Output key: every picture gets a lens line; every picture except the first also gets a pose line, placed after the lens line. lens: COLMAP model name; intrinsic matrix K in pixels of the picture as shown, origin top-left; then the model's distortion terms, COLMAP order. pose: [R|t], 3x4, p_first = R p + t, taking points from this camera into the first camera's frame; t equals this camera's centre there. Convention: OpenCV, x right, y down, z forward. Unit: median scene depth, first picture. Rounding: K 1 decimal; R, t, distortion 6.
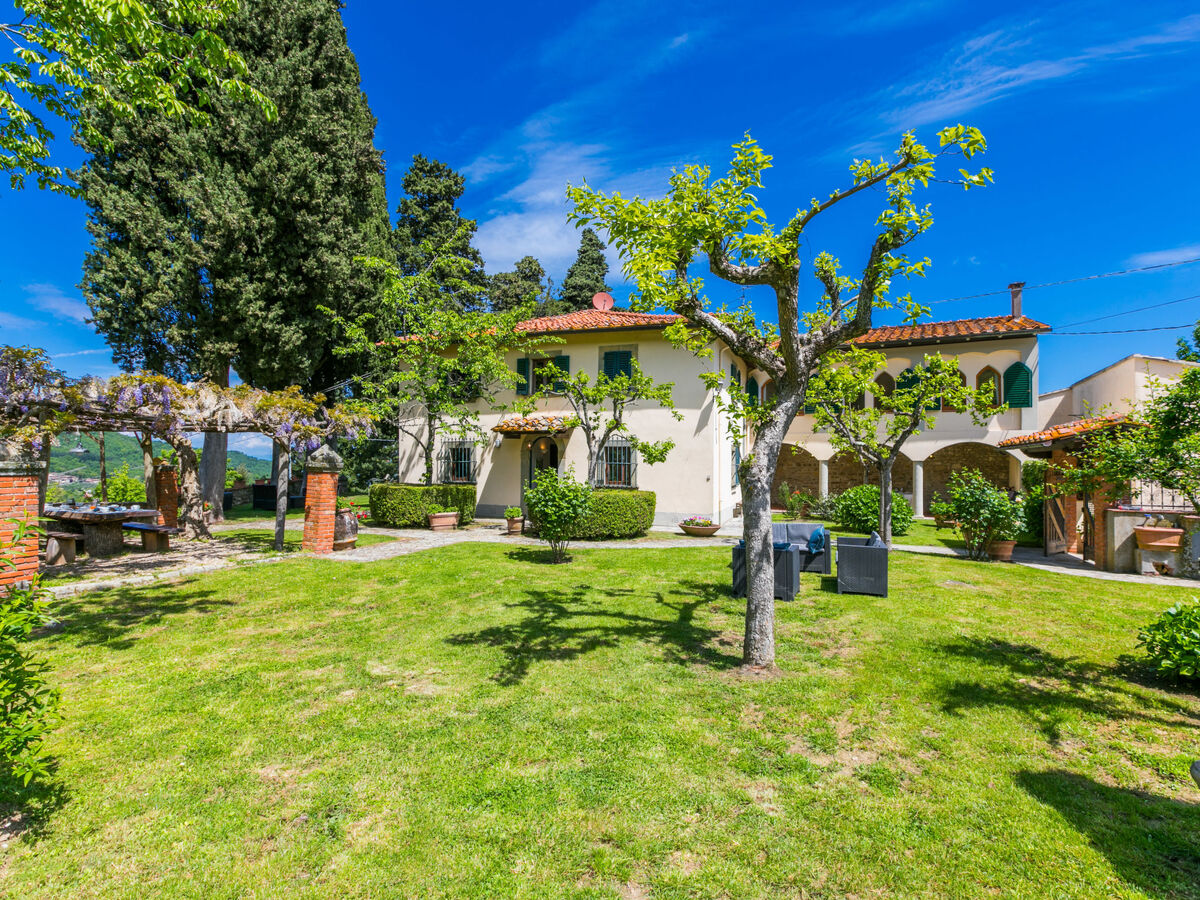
lens RADIAL K [[631.6, 0, 601.0], [0, 631.6, 445.7], [0, 0, 1]] dist [0.025751, -0.001984]
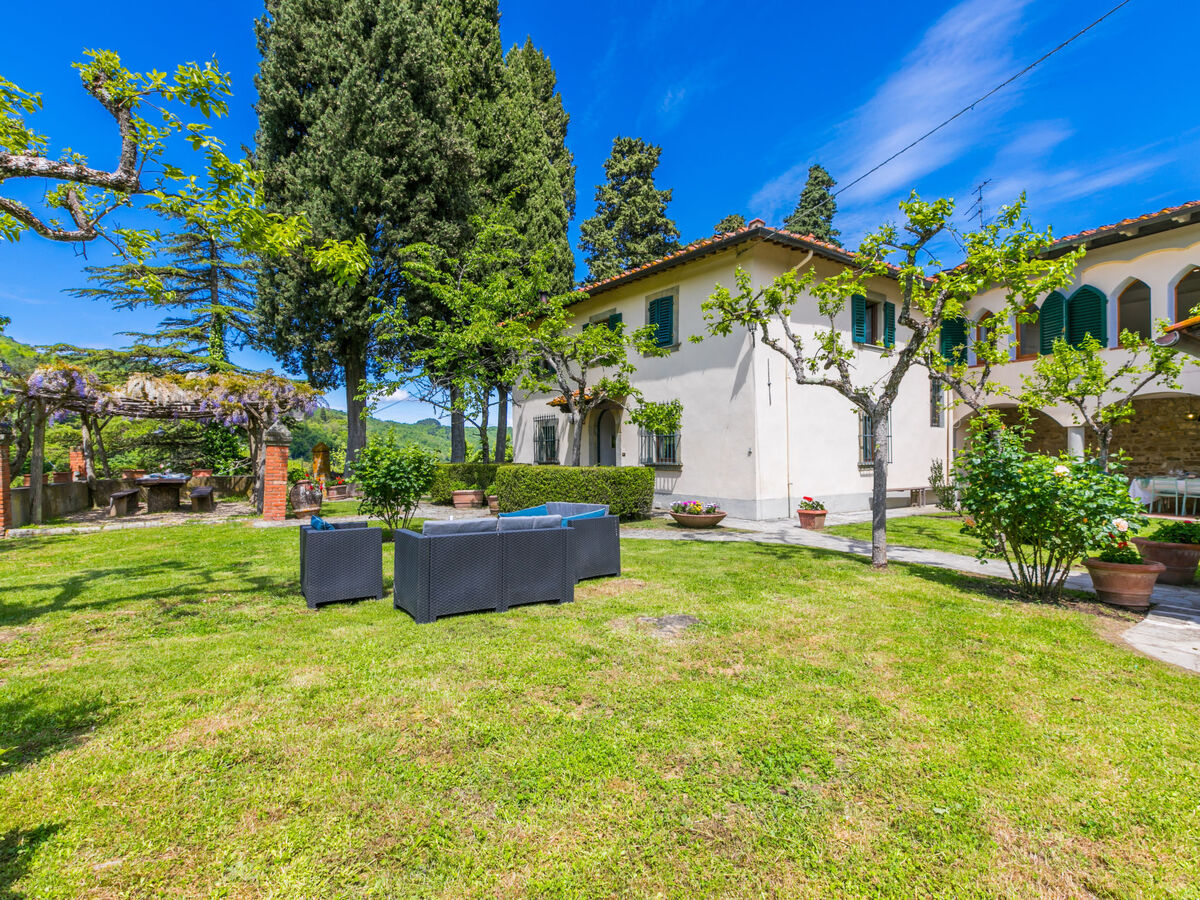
lens RADIAL K [[631.6, 0, 577.5], [0, 631.6, 444.7], [0, 0, 1]] dist [0.025751, -0.001984]
pose [[0.828469, -0.022736, -0.559573, 0.407383], [0.028760, 0.999584, 0.001967, 0.035825], [0.559296, -0.017723, 0.828779, 0.268238]]
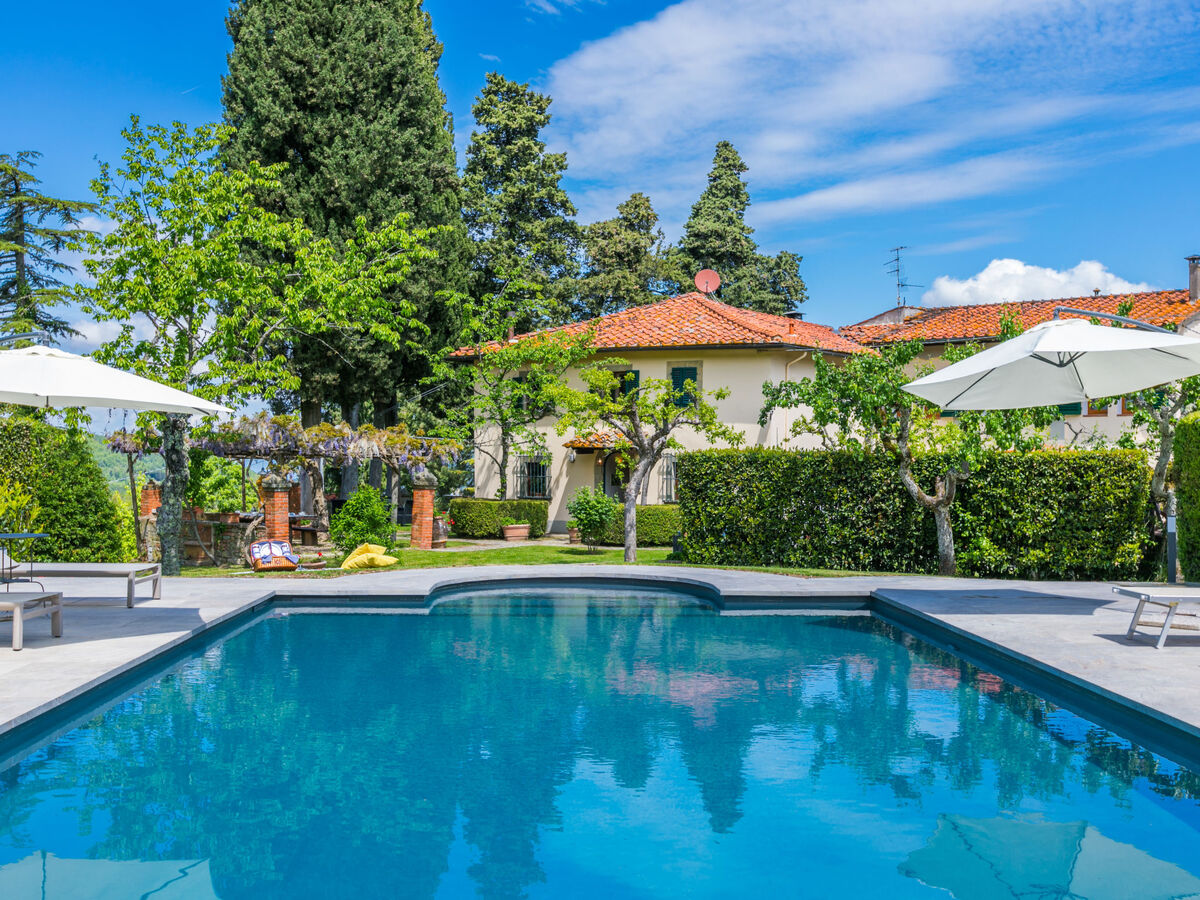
lens RADIAL K [[1376.2, 0, 601.1], [0, 1376.2, 456.1], [0, 0, 1]] dist [-0.000648, 0.000000]
pose [[0.978242, -0.005194, -0.207403, 0.363314], [0.010006, 0.999704, 0.022155, -0.060364], [0.207226, -0.023748, 0.978005, -1.207975]]
